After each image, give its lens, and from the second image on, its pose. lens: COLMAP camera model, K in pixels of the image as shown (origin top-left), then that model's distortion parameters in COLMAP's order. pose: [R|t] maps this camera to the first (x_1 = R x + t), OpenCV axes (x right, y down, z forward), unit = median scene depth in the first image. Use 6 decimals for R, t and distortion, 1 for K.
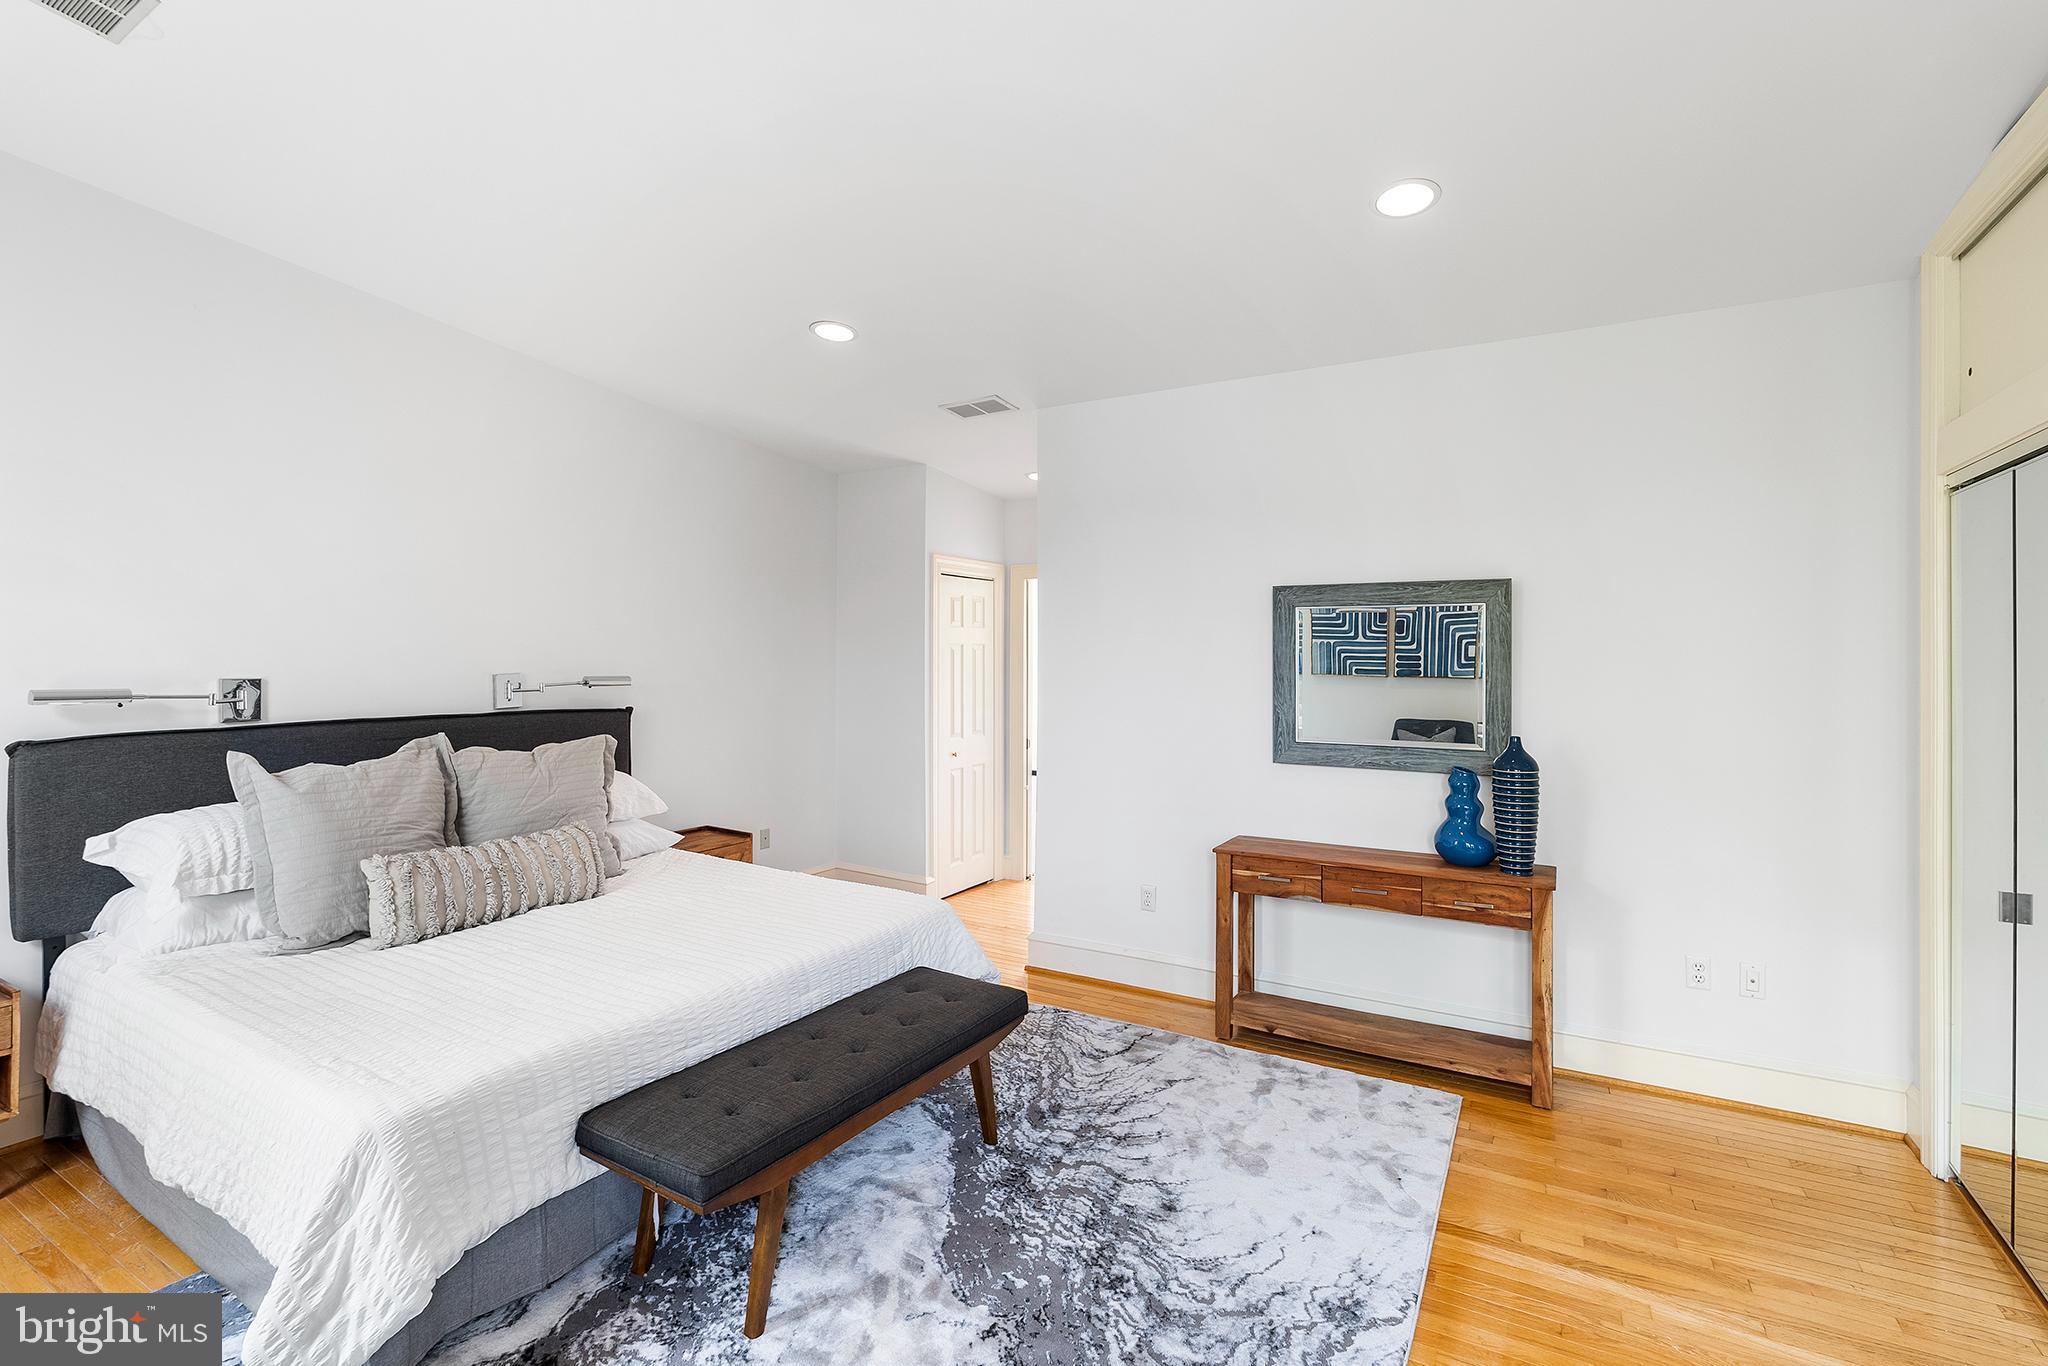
lens RADIAL K [[926.0, 0, 1019.2], [0, 926.0, 661.9], [0, 0, 1]] dist [-0.004131, 0.000017]
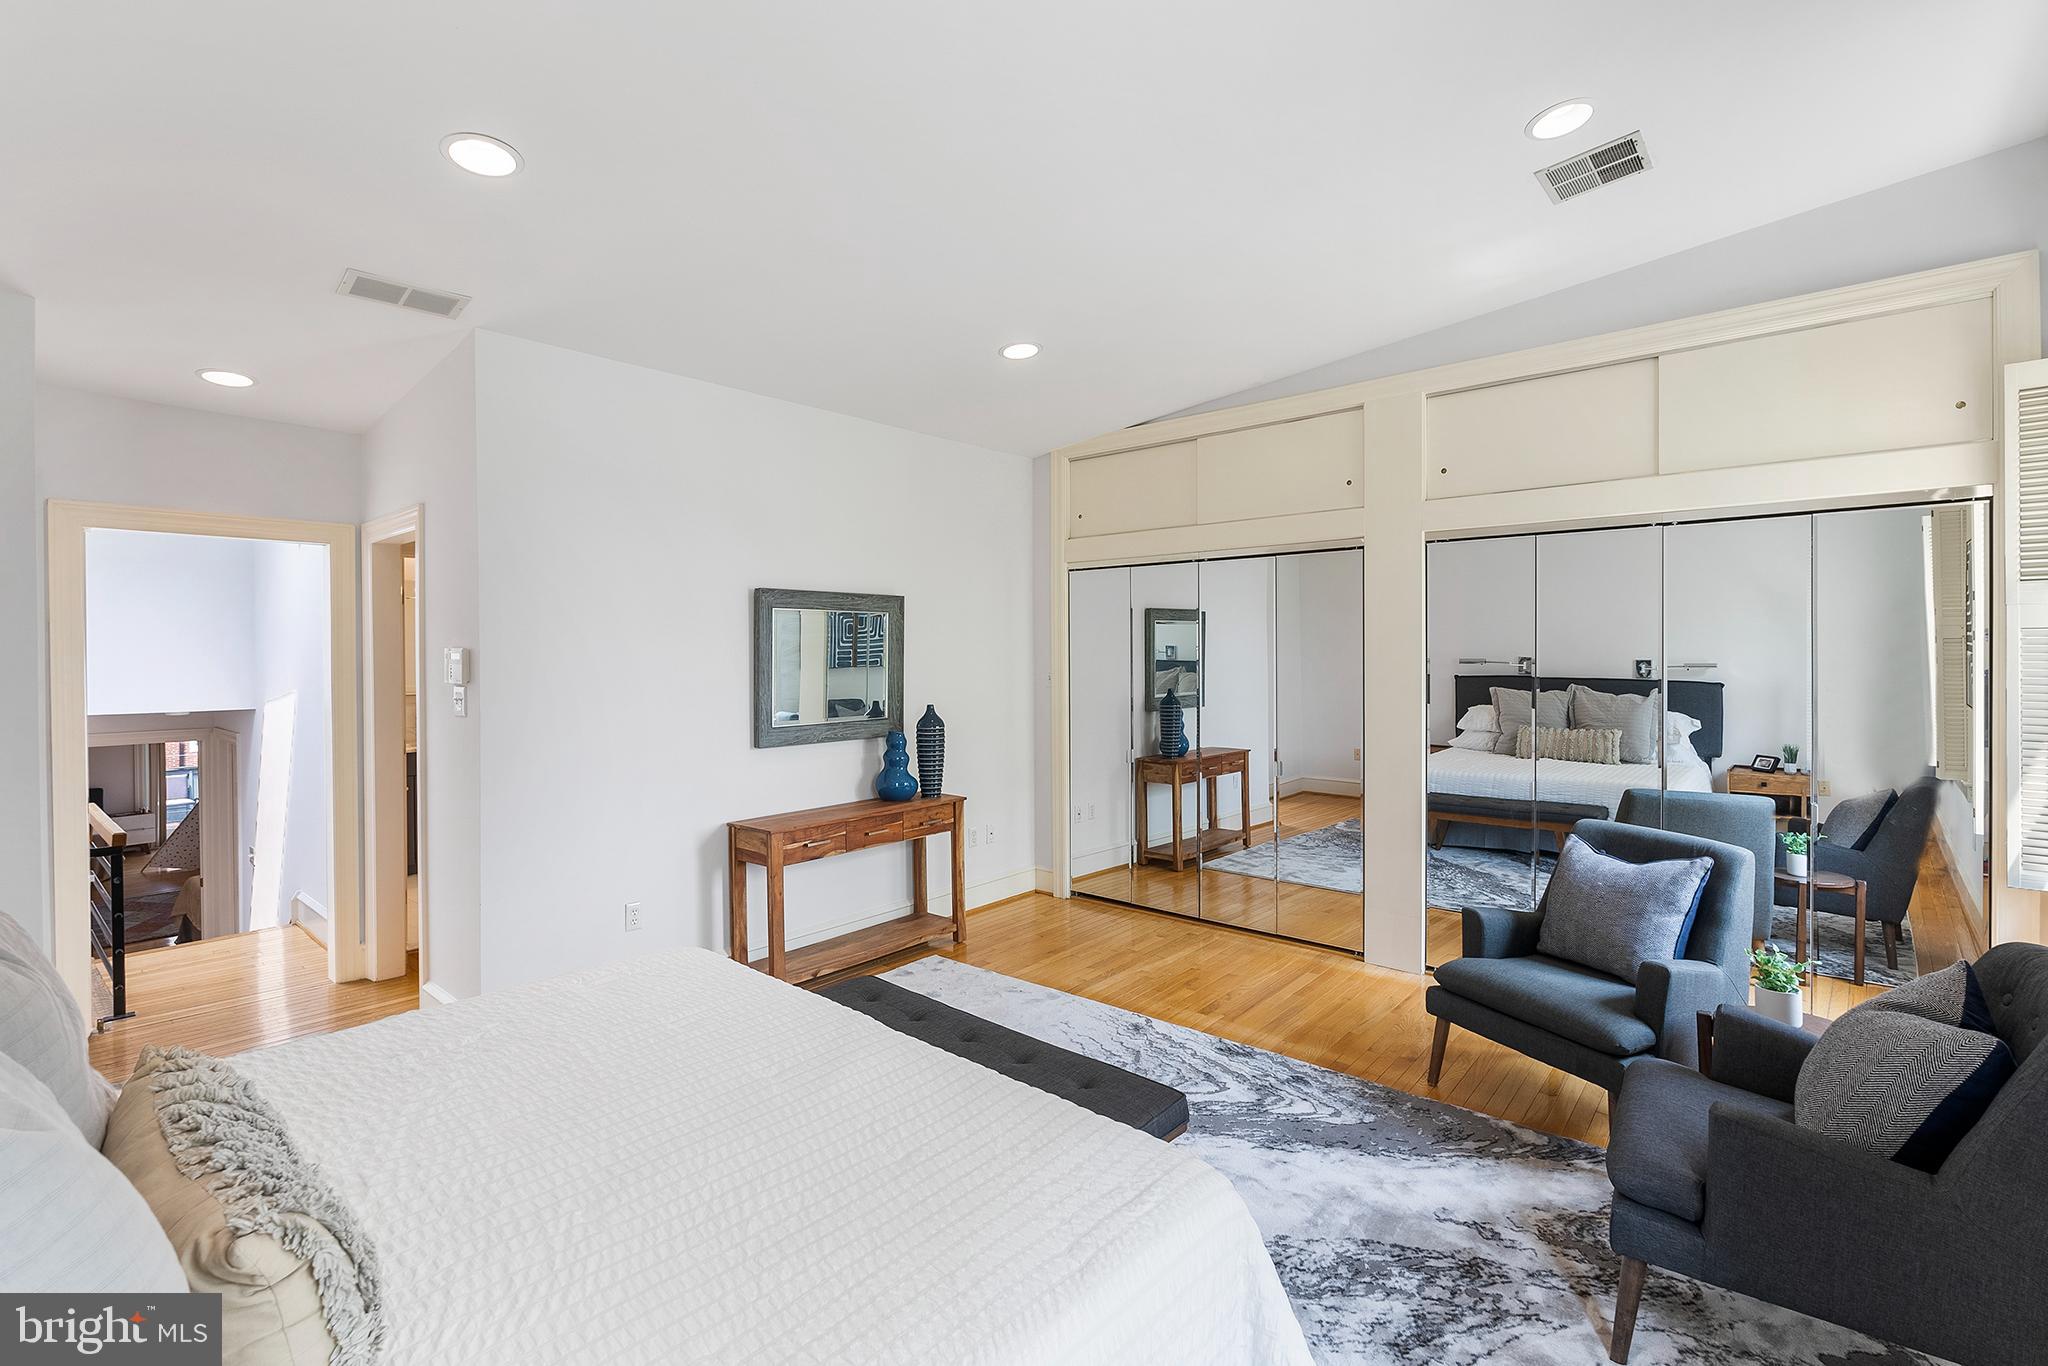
lens RADIAL K [[934.3, 0, 1025.7], [0, 934.3, 670.9], [0, 0, 1]] dist [-0.000275, 0.000048]
pose [[0.183257, -0.023527, 0.982783, -0.860811], [0.013666, 0.999678, 0.021383, -0.003059], [-0.982970, 0.009512, 0.183519, 0.551145]]
